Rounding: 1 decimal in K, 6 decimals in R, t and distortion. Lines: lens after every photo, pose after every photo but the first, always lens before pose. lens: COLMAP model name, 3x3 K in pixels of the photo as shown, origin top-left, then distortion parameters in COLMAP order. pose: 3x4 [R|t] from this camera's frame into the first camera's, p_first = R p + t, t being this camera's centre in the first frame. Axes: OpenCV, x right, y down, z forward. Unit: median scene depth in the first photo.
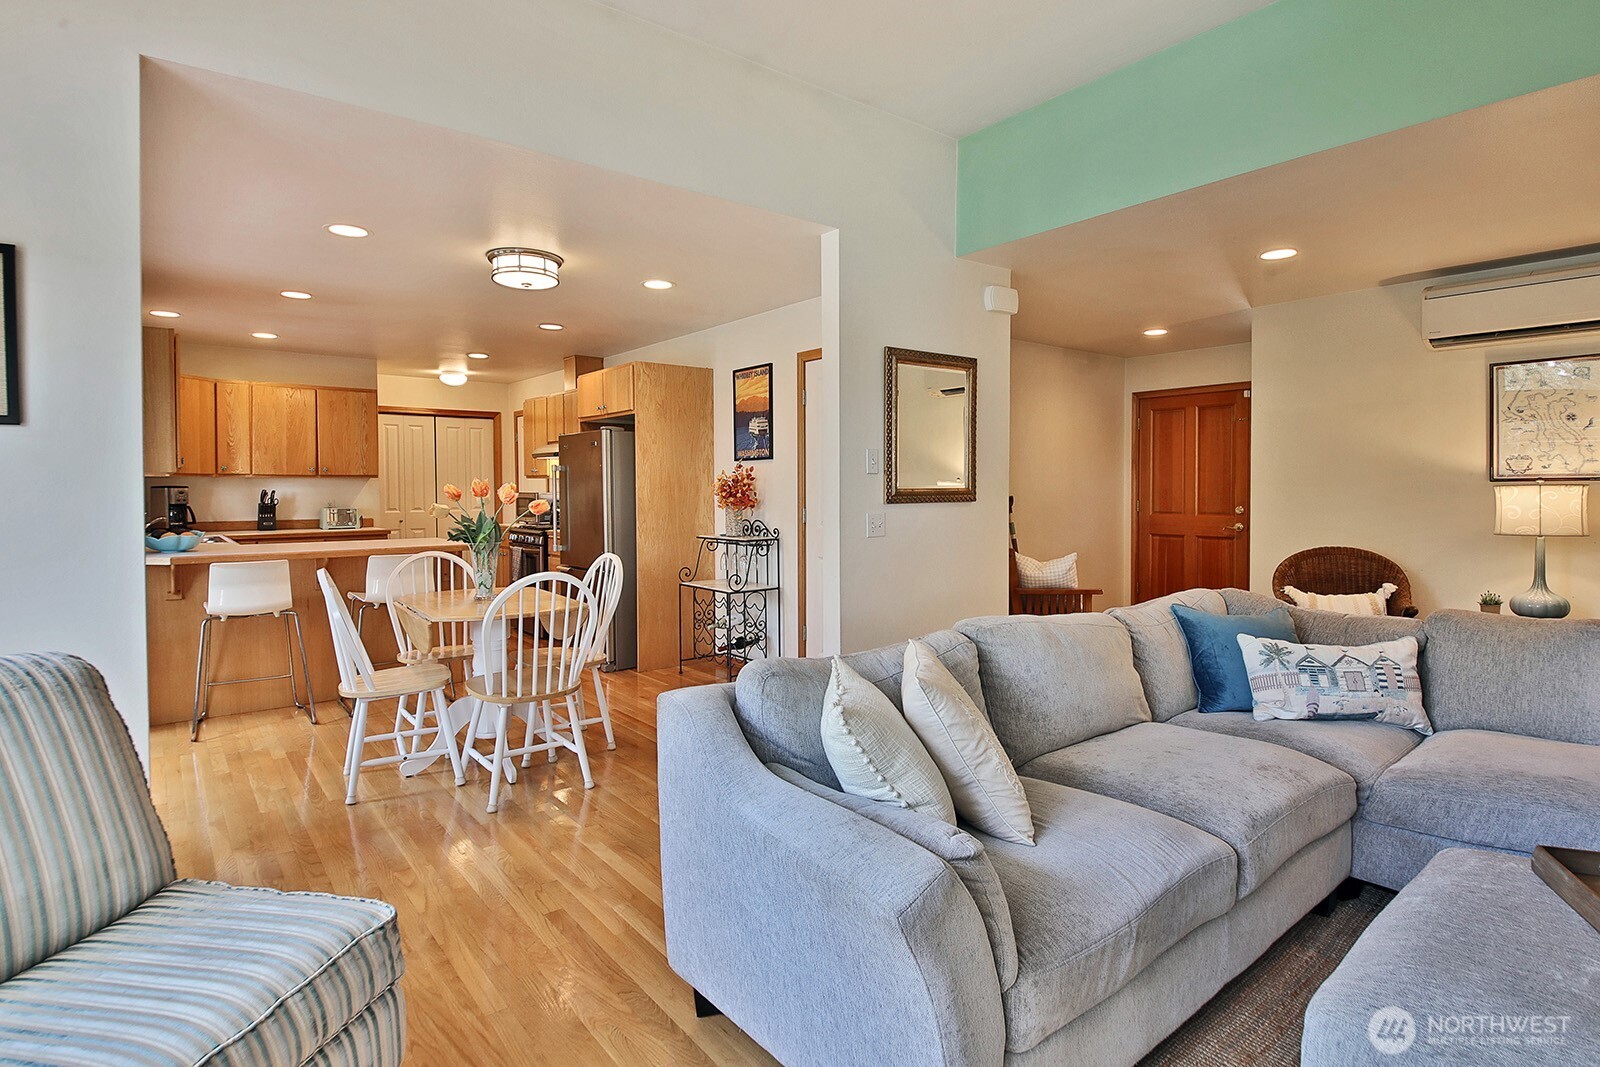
lens RADIAL K [[753.3, 0, 804.0], [0, 753.3, 496.0], [0, 0, 1]] dist [0.003657, -0.001663]
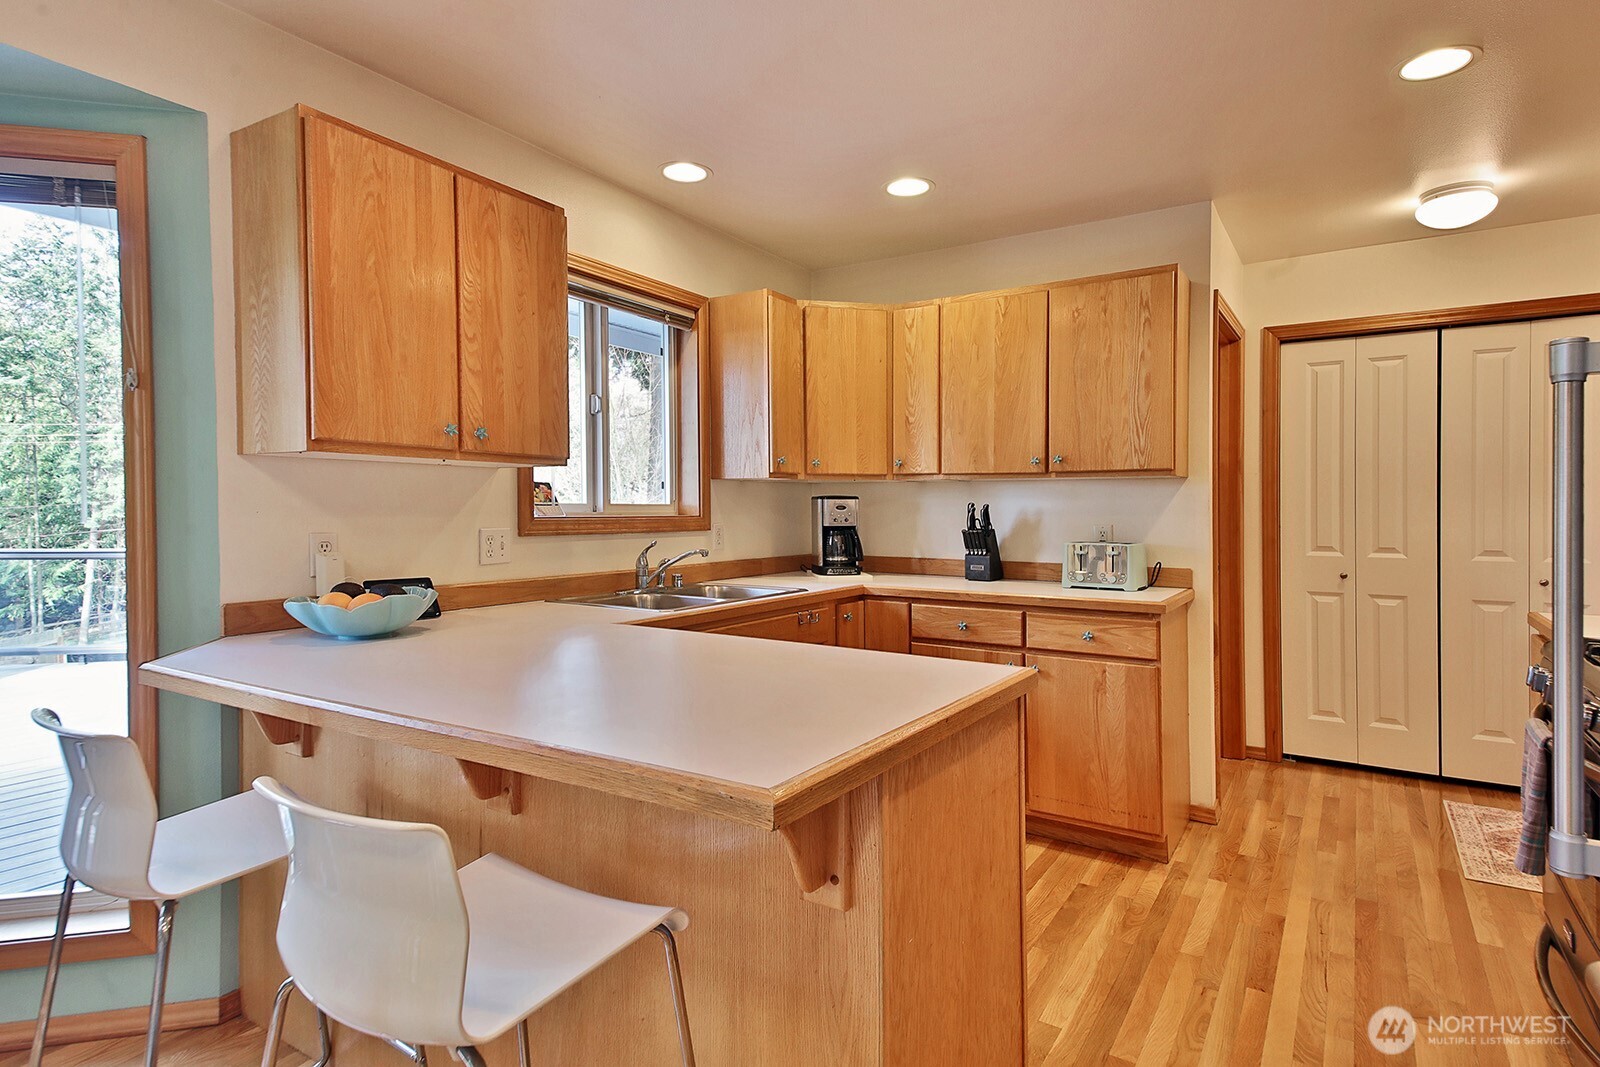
lens RADIAL K [[844.3, 0, 800.4], [0, 844.3, 522.7], [0, 0, 1]] dist [0.047333, 0.000745]
pose [[0.293842, 0.020600, -0.955632, -0.218834], [-0.015802, 0.999736, 0.016692, -0.003097], [0.955724, 0.010197, 0.294089, 0.840125]]
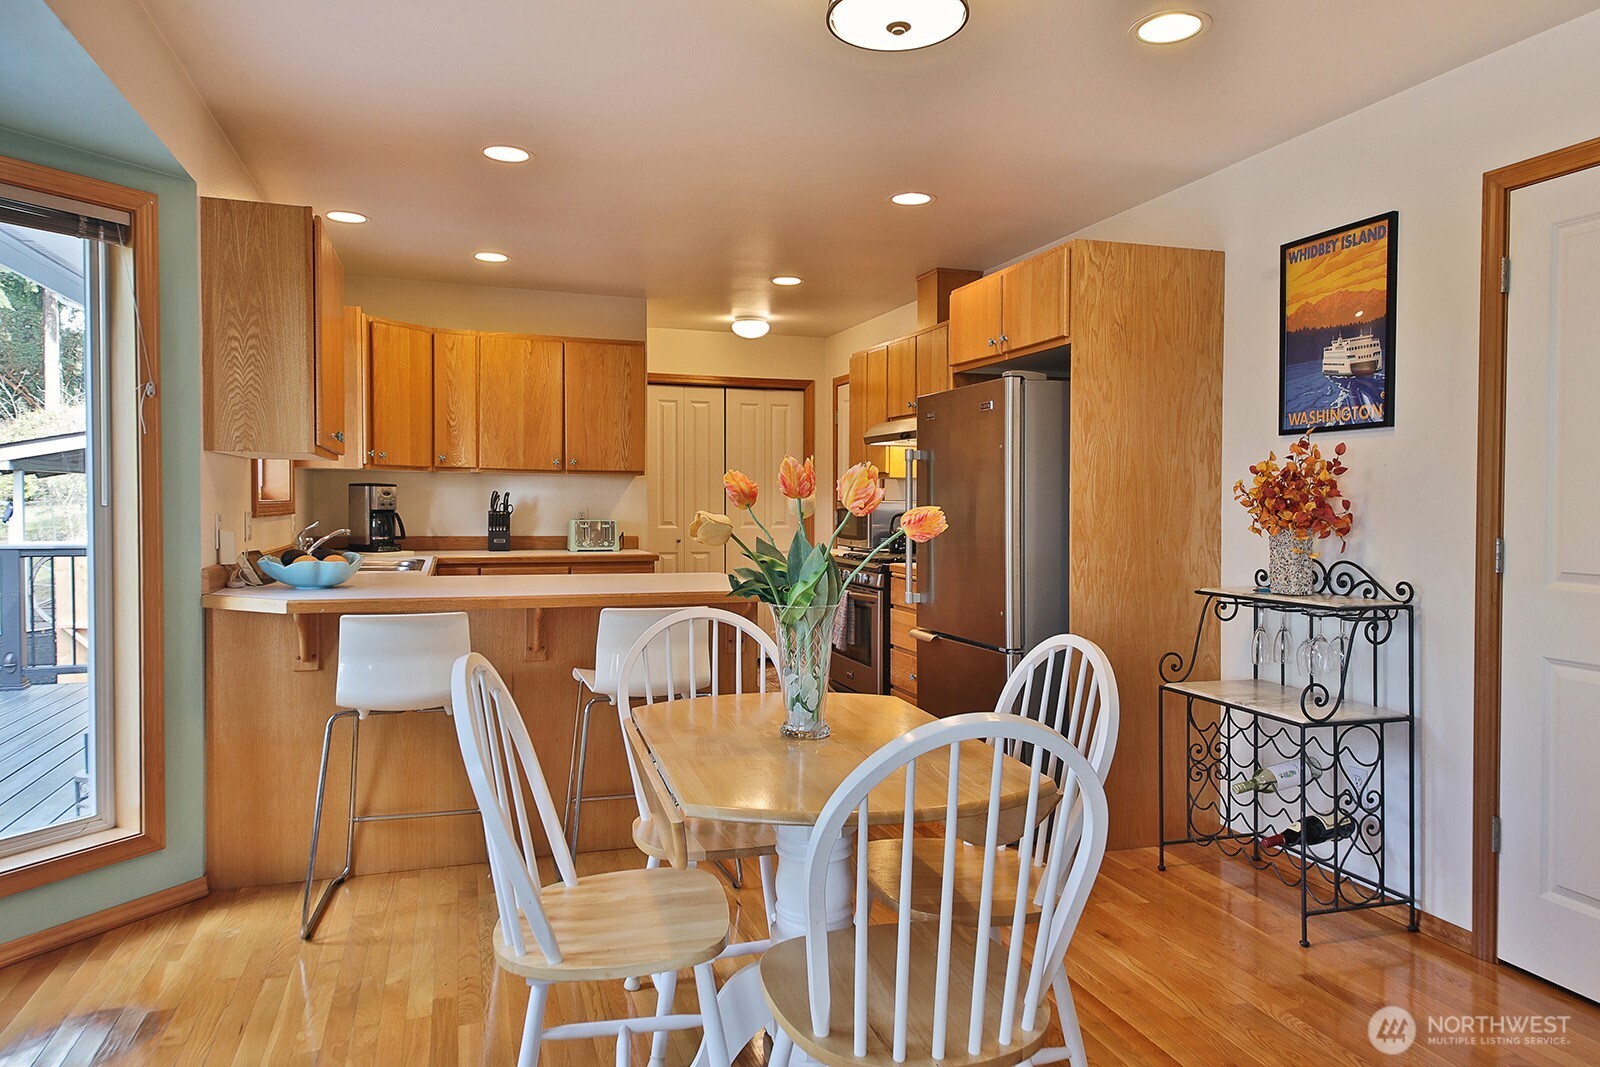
lens RADIAL K [[1018.6, 0, 815.2], [0, 1018.6, 523.7], [0, 0, 1]] dist [0.042769, -0.000294]
pose [[0.931712, 0.018785, -0.362713, -0.129043], [-0.014904, 0.999798, 0.013495, 0.005075], [0.362893, -0.007168, 0.931803, 0.285157]]
